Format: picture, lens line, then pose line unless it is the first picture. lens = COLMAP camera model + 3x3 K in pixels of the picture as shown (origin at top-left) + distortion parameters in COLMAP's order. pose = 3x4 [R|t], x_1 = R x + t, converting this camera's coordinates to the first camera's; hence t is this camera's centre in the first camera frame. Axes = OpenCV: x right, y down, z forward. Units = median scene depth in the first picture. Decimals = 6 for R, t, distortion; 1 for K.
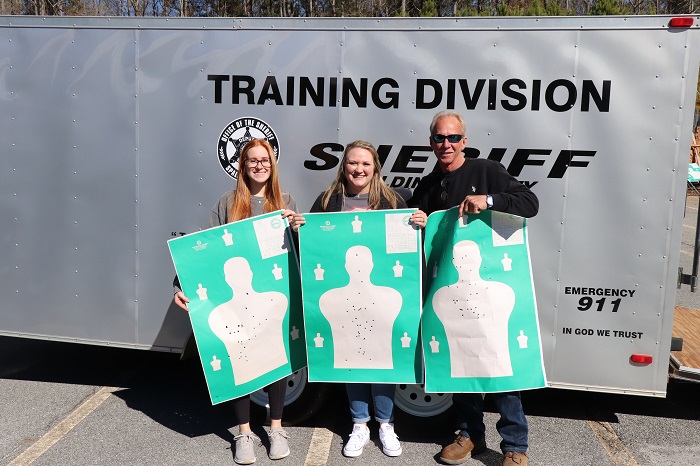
lens RADIAL K [[774.4, 0, 333.7], [0, 774.4, 241.9], [0, 0, 1]] dist [0.045473, 0.000000]
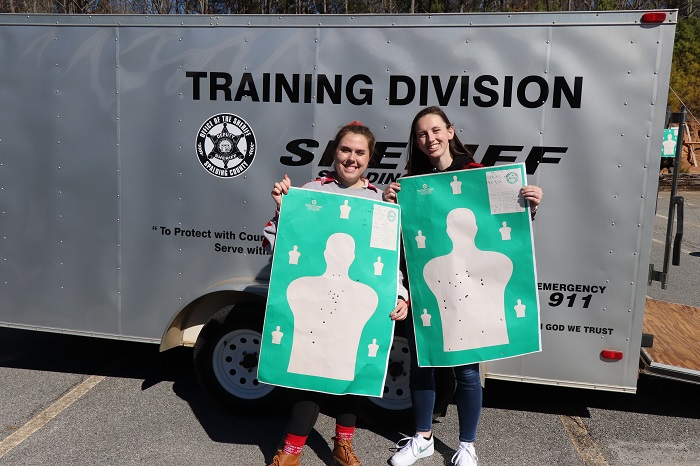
lens RADIAL K [[711.3, 0, 349.7], [0, 711.3, 237.9], [0, 0, 1]] dist [0.040536, 0.000000]
pose [[0.999613, 0.004650, -0.027416, 0.080886], [-0.004334, 0.999924, 0.011577, -0.009677], [0.027467, -0.011454, 0.999557, 0.071579]]
